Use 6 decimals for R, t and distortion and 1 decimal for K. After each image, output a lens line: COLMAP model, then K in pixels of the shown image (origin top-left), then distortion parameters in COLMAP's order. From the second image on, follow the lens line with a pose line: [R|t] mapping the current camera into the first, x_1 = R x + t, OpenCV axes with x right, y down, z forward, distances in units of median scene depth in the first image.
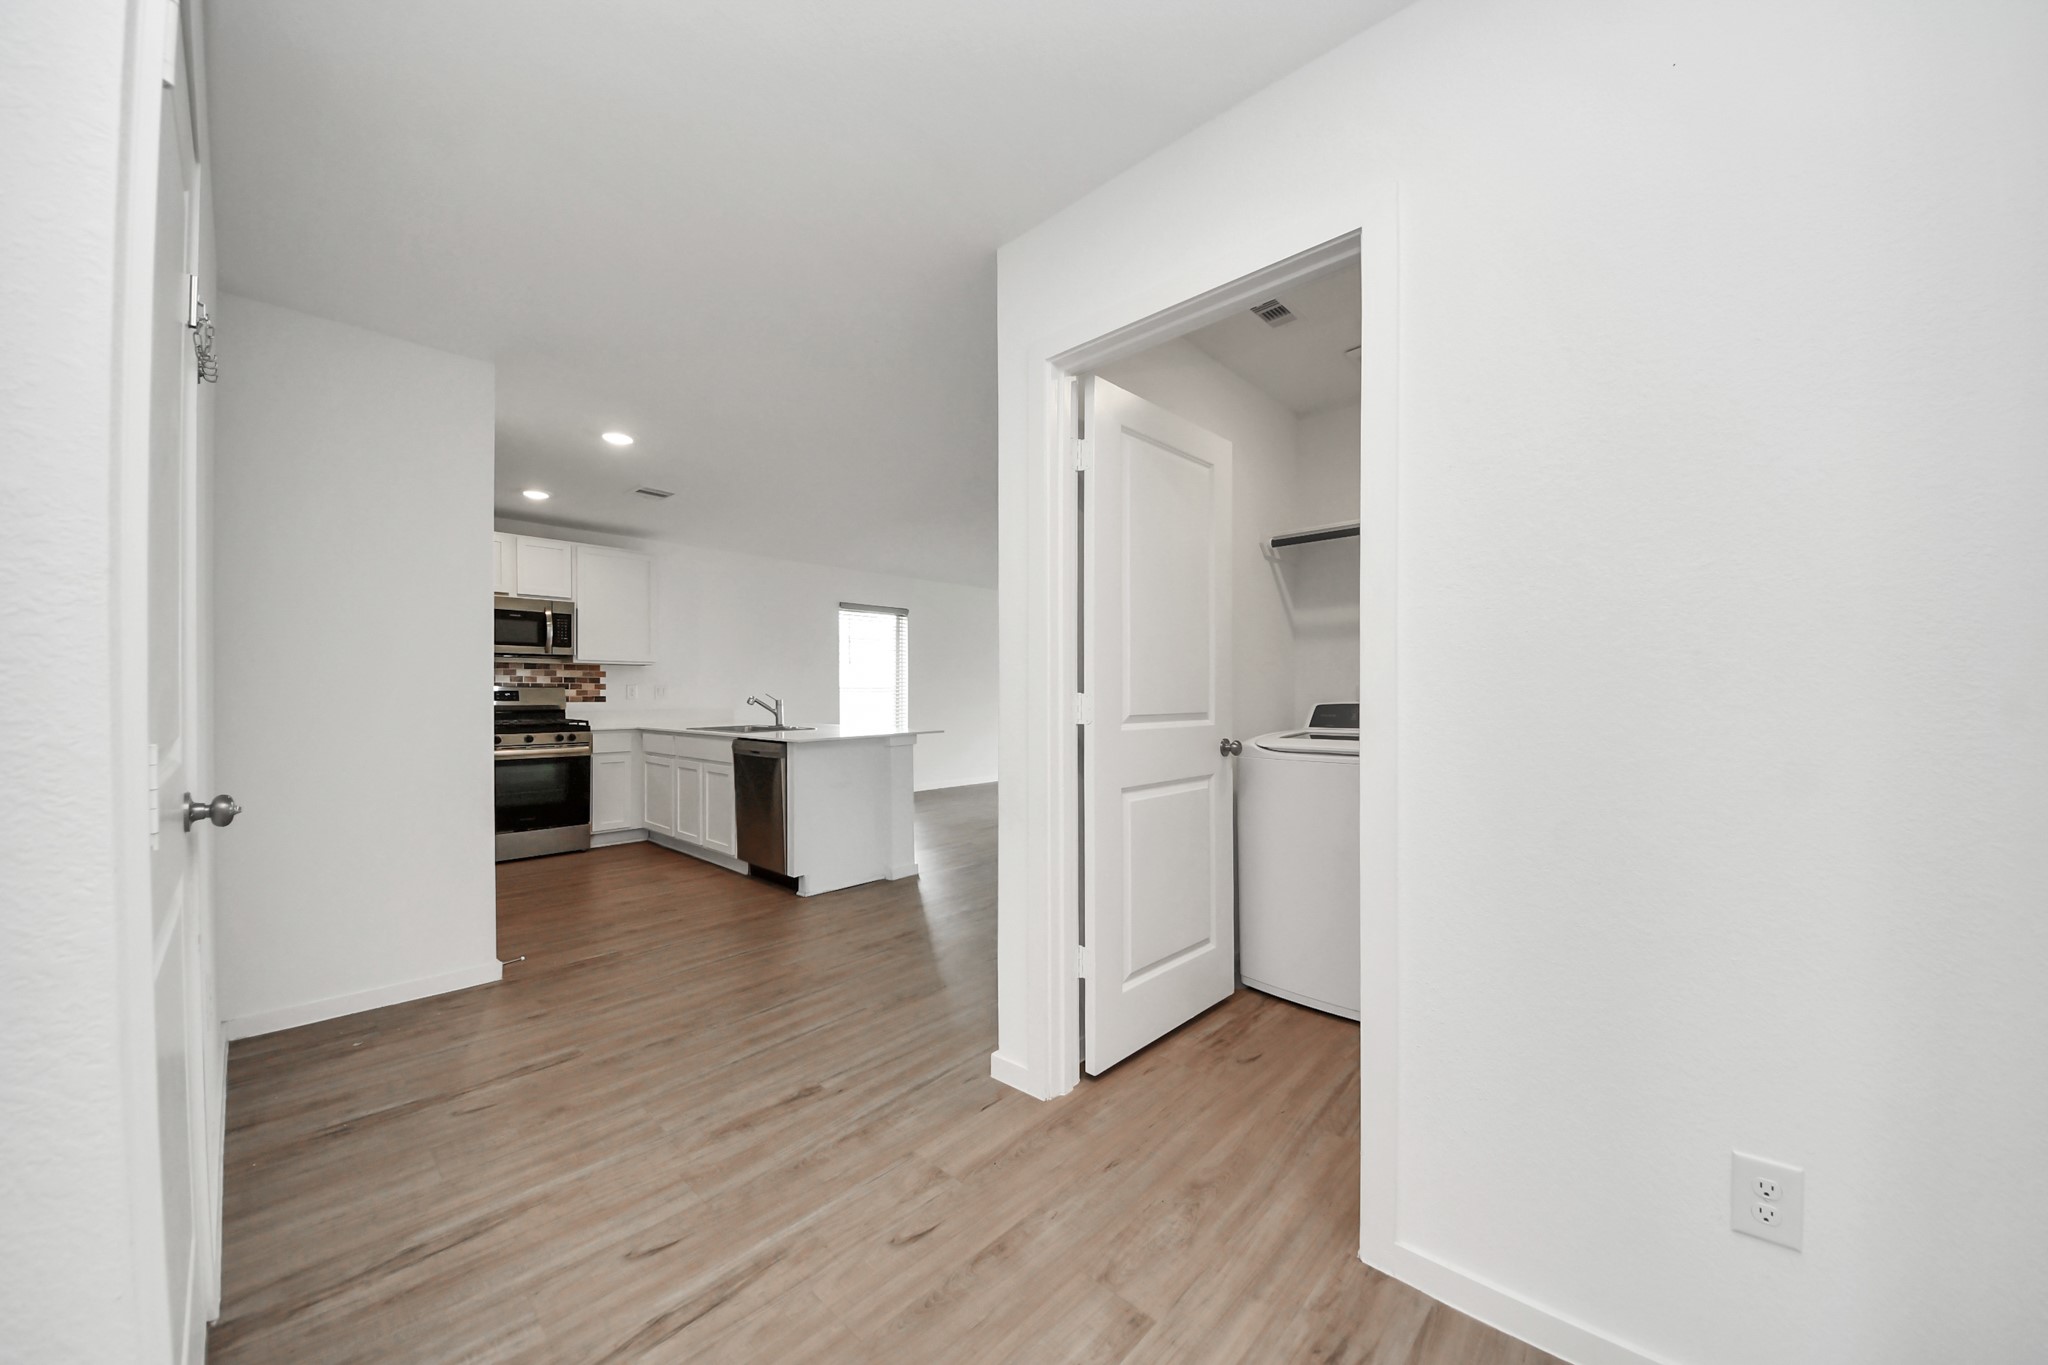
lens RADIAL K [[726.9, 0, 1035.8], [0, 726.9, 691.7], [0, 0, 1]] dist [0.006566, -0.007750]
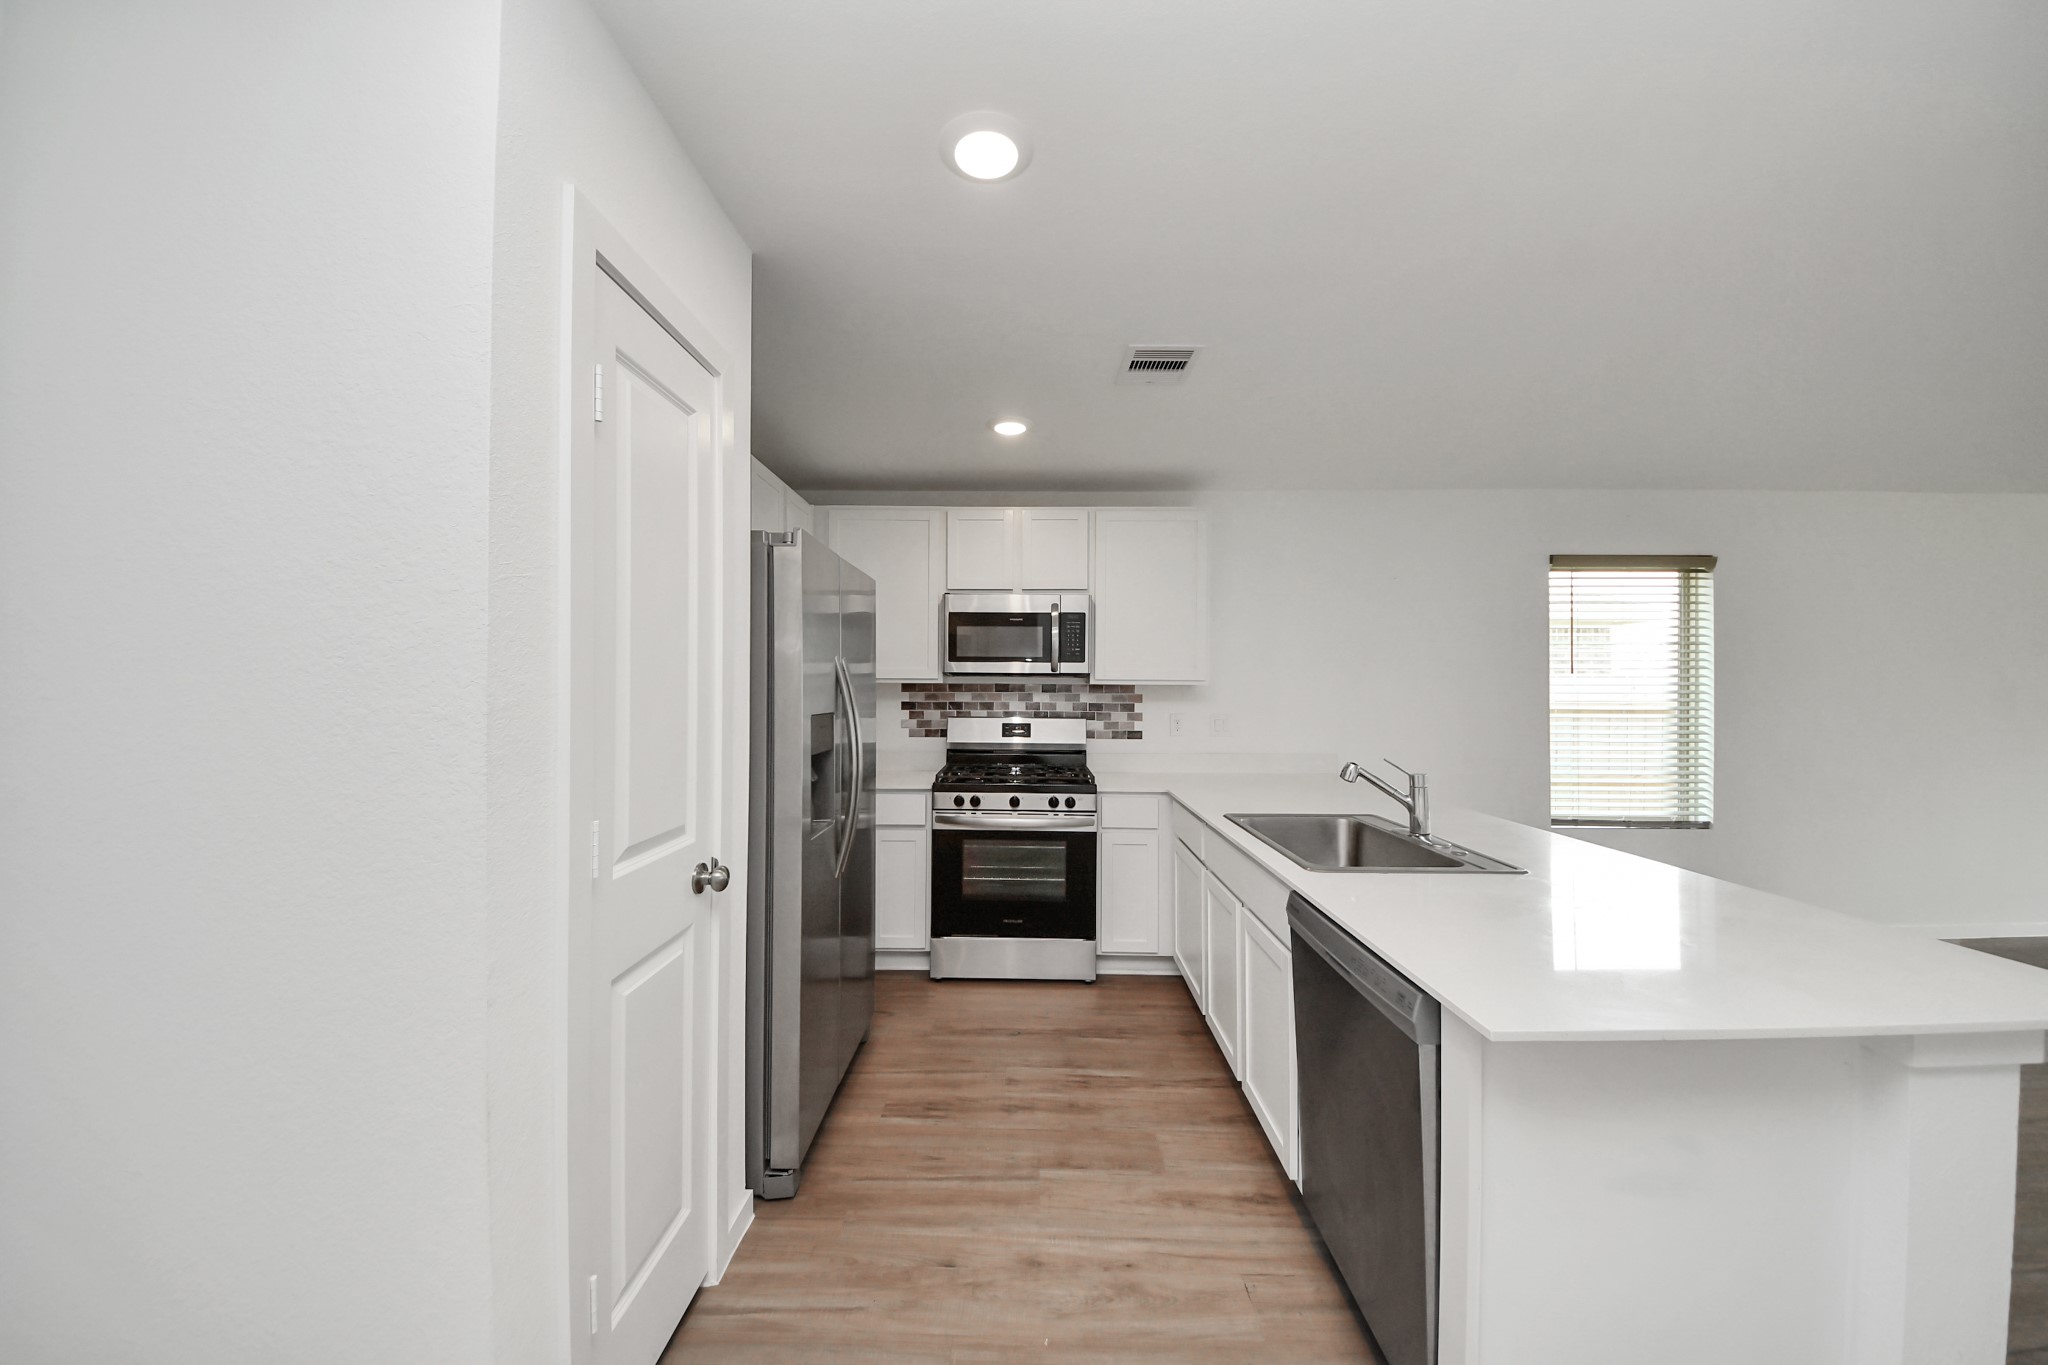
lens RADIAL K [[726.9, 0, 1002.8], [0, 726.9, 678.6], [0, 0, 1]] dist [0.006566, -0.007750]
pose [[0.649924, -0.002609, -0.759994, -0.179620], [-0.008126, 0.999913, -0.010383, -0.038150], [0.759955, 0.012924, 0.649847, 0.512855]]
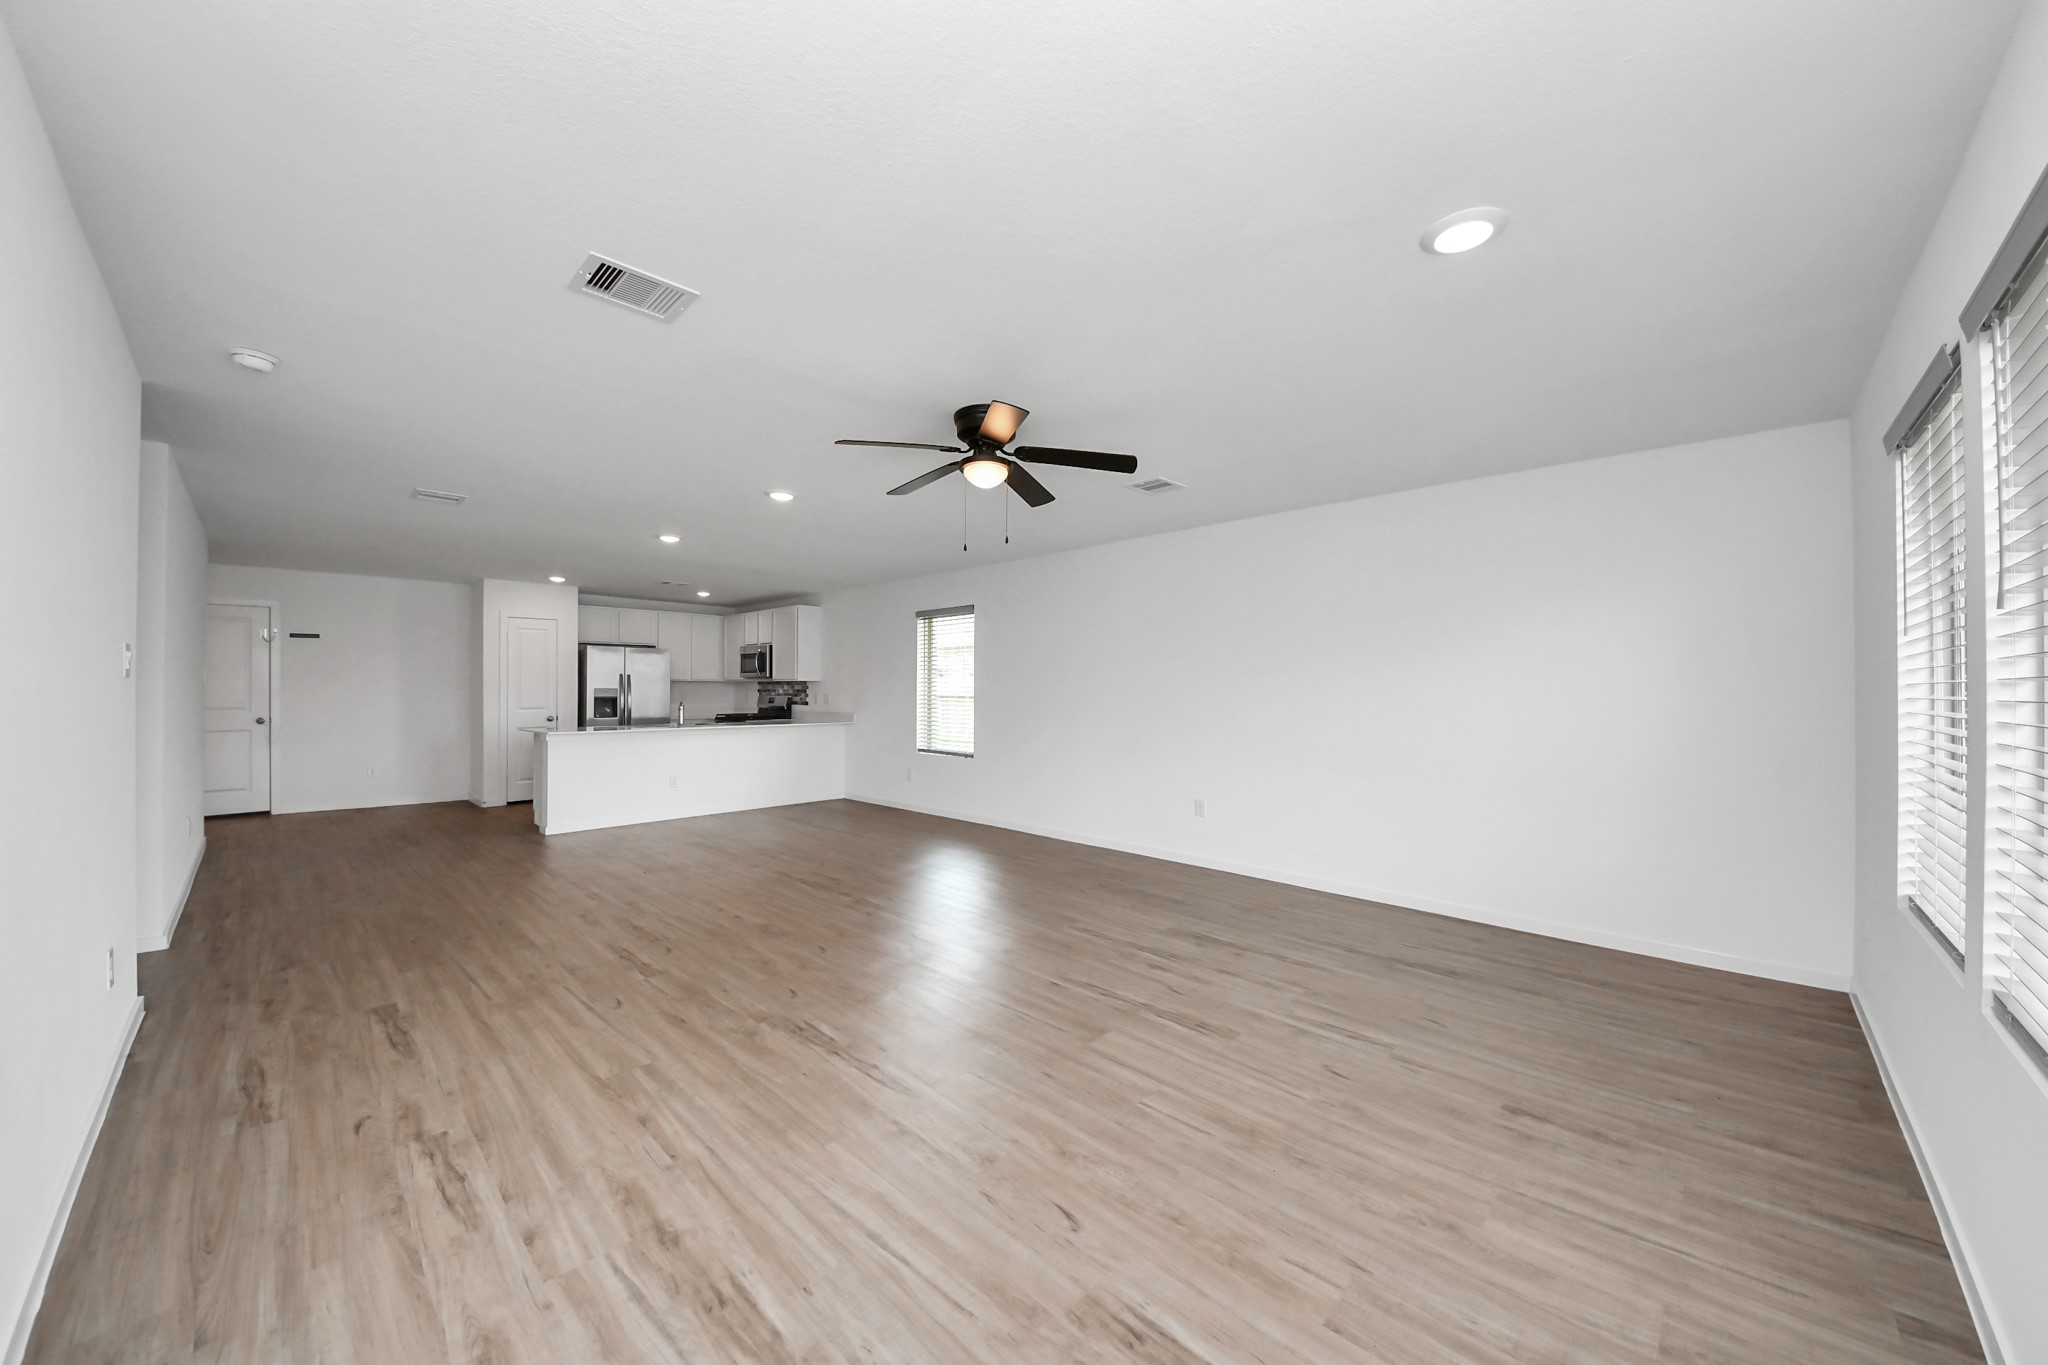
lens RADIAL K [[726.9, 0, 1026.3], [0, 726.9, 679.0], [0, 0, 1]] dist [0.006566, -0.007750]
pose [[-0.021987, -0.008328, -0.999724, 1.021759], [-0.001042, 0.999965, -0.008308, -0.033099], [0.999758, 0.000859, -0.021995, 1.648067]]
